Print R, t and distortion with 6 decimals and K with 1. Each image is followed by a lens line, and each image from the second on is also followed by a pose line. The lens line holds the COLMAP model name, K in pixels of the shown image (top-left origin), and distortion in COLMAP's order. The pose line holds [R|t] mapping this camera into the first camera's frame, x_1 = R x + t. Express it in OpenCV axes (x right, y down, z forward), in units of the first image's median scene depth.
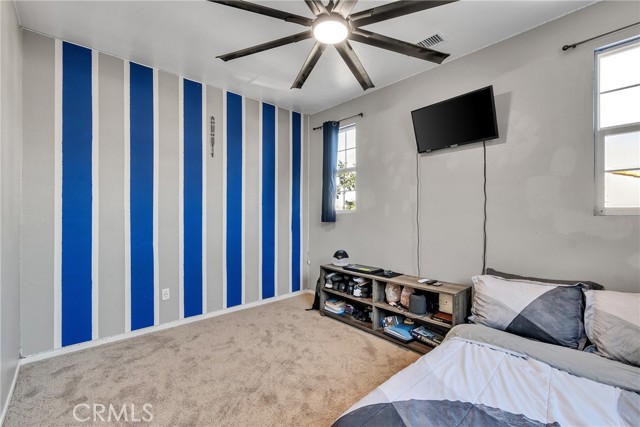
lens RADIAL K [[281.5, 0, 321.6], [0, 281.5, 213.8], [0, 0, 1]] dist [-0.003274, -0.000388]
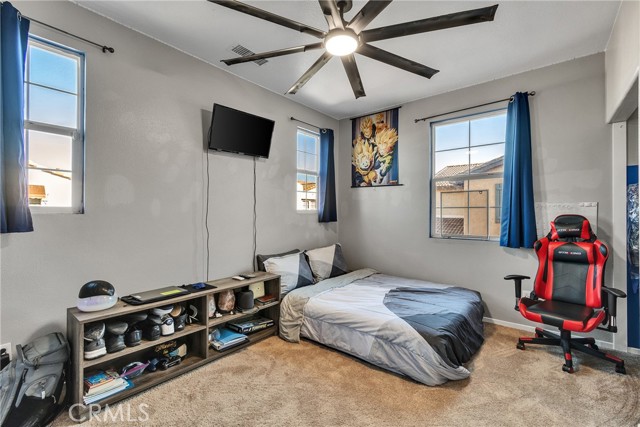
lens RADIAL K [[281.5, 0, 321.6], [0, 281.5, 213.5], [0, 0, 1]] dist [-0.003274, -0.000388]
pose [[-0.162464, 0.003490, 0.986708, -0.629199], [0.005704, 0.999980, -0.002598, 0.004139], [-0.986698, 0.005206, -0.162481, 0.768801]]
